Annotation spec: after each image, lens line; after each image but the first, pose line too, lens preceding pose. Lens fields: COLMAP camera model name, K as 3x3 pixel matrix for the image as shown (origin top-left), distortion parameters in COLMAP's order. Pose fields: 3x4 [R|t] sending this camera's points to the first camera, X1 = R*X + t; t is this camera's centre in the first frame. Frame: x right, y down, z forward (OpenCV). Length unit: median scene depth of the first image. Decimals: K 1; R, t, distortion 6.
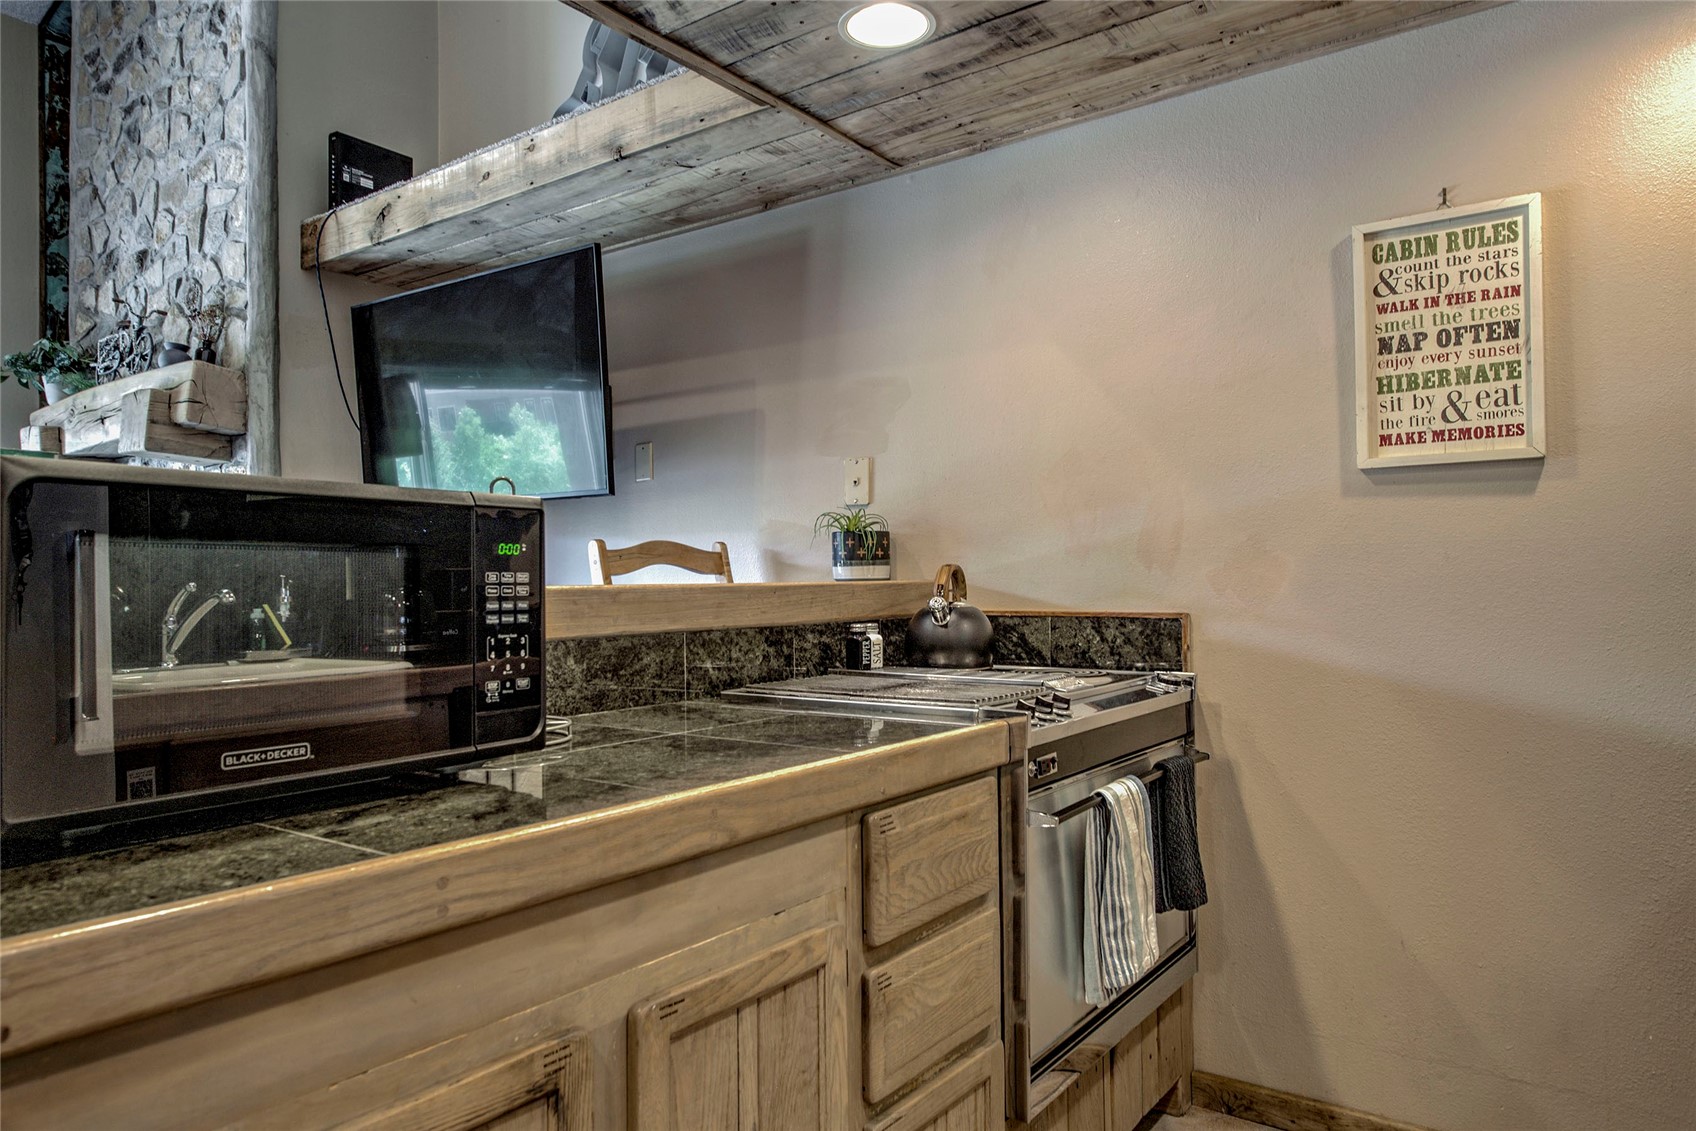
lens RADIAL K [[1097.6, 0, 848.6], [0, 1097.6, 569.3], [0, 0, 1]] dist [-0.009867, 0.006291]
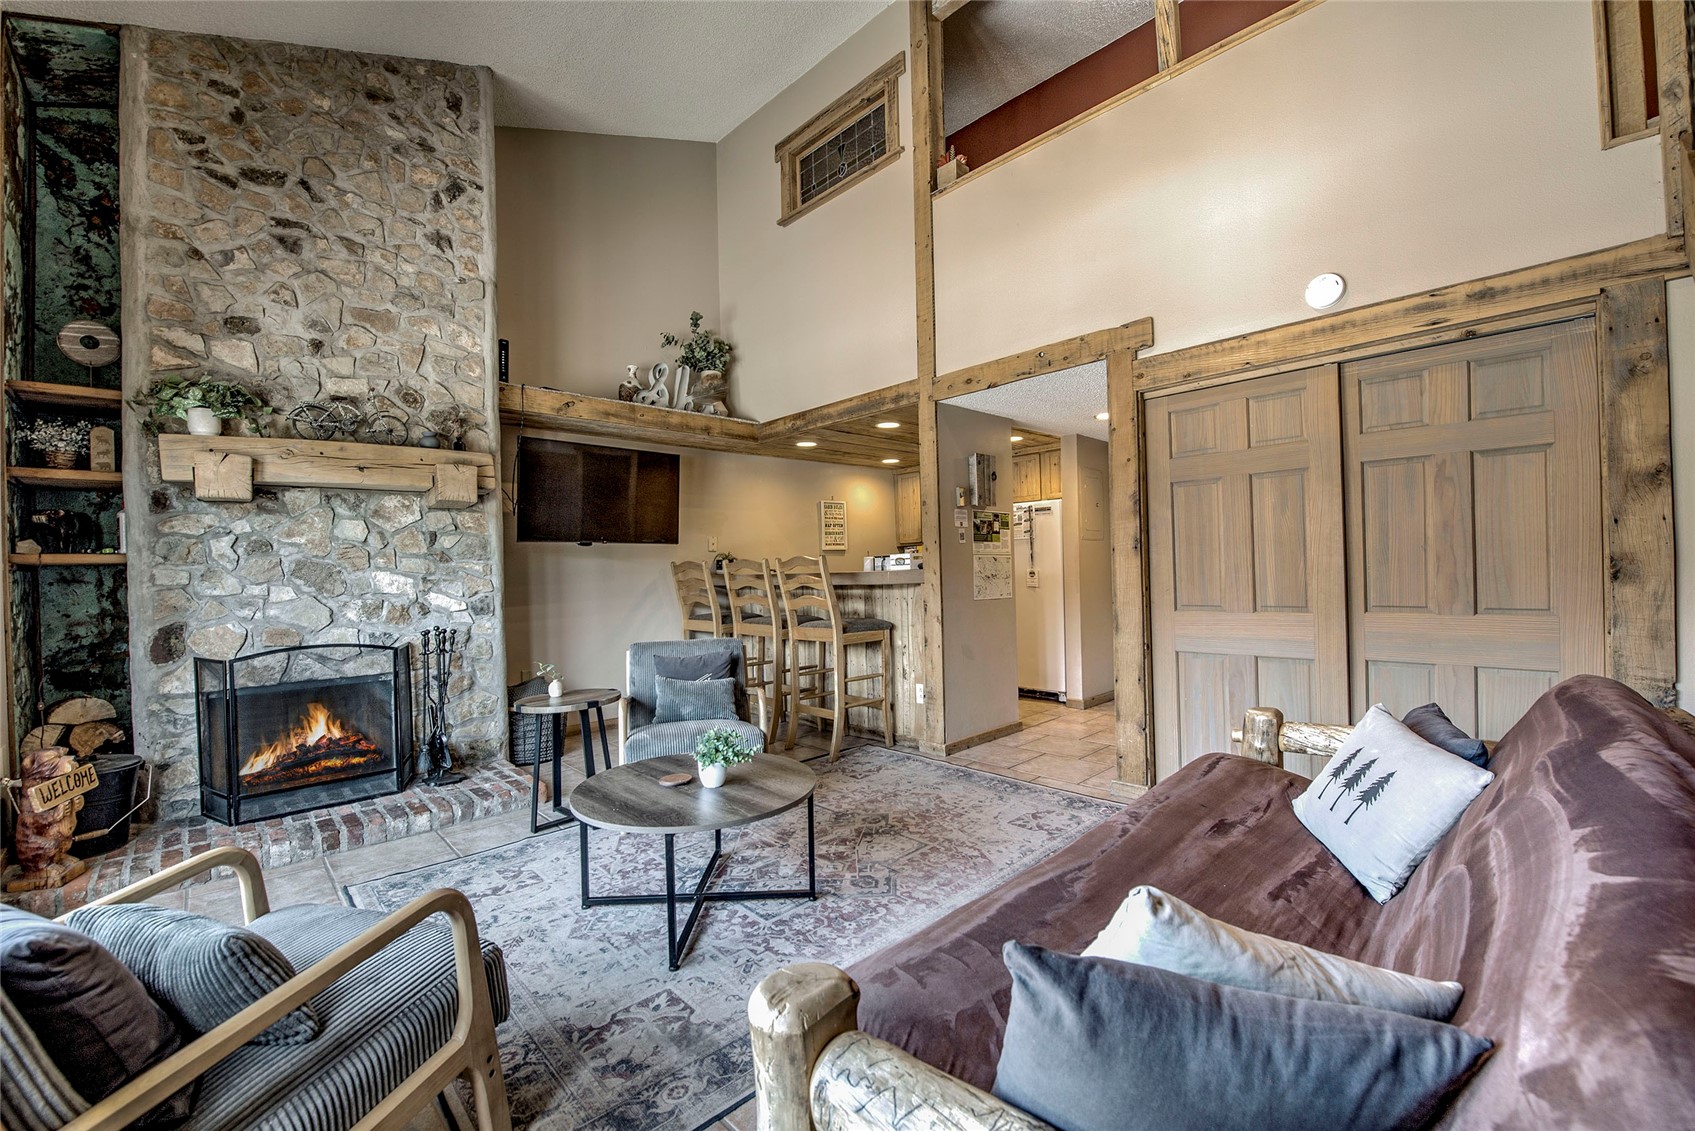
lens RADIAL K [[685.9, 0, 843.7], [0, 685.9, 568.3], [0, 0, 1]] dist [-0.017873, -0.002067]
pose [[0.167580, 0.007831, 0.985827, -2.648142], [0.016152, 0.999812, -0.010688, 0.029069], [-0.985726, 0.017714, 0.167422, 0.405208]]
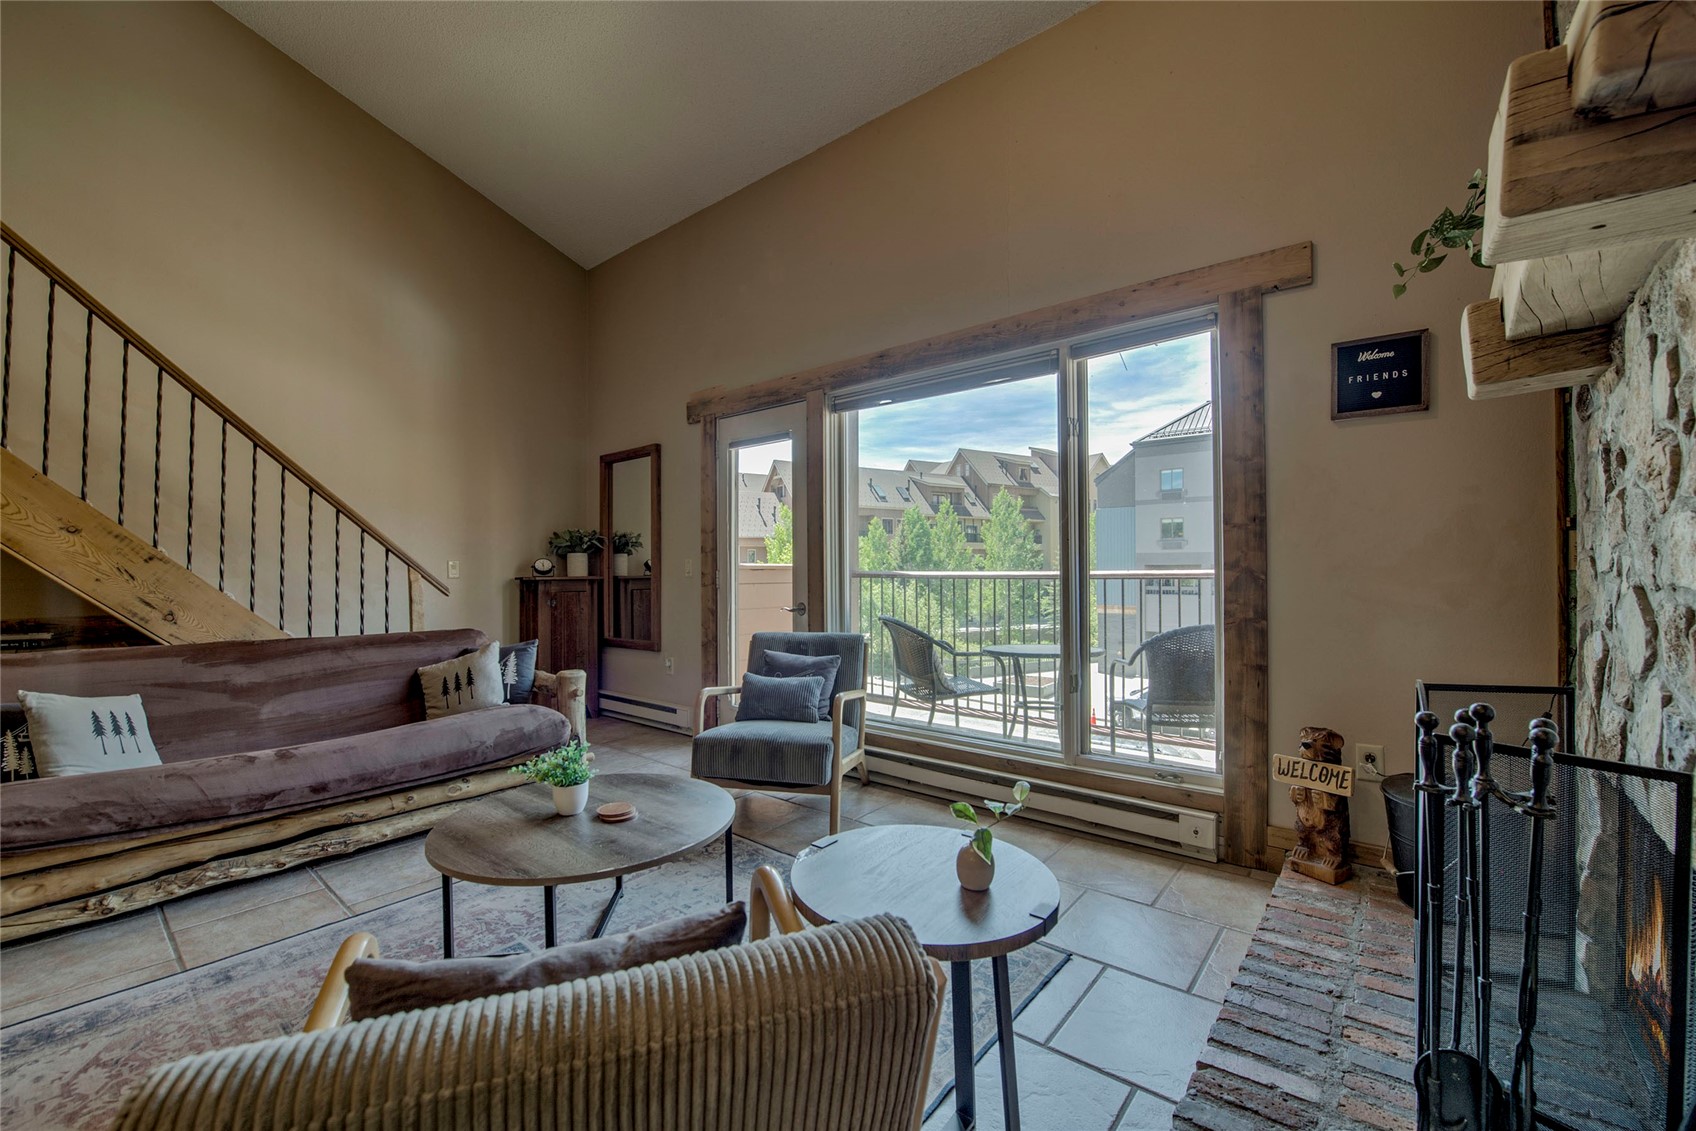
lens RADIAL K [[686.3, 0, 844.7], [0, 686.3, 571.1], [0, 0, 1]] dist [-0.017873, -0.002067]
pose [[-0.054315, 0.011480, -0.998458, -0.632360], [0.016154, 0.999813, 0.010617, 0.028227], [0.998393, -0.015553, -0.054490, 1.255252]]
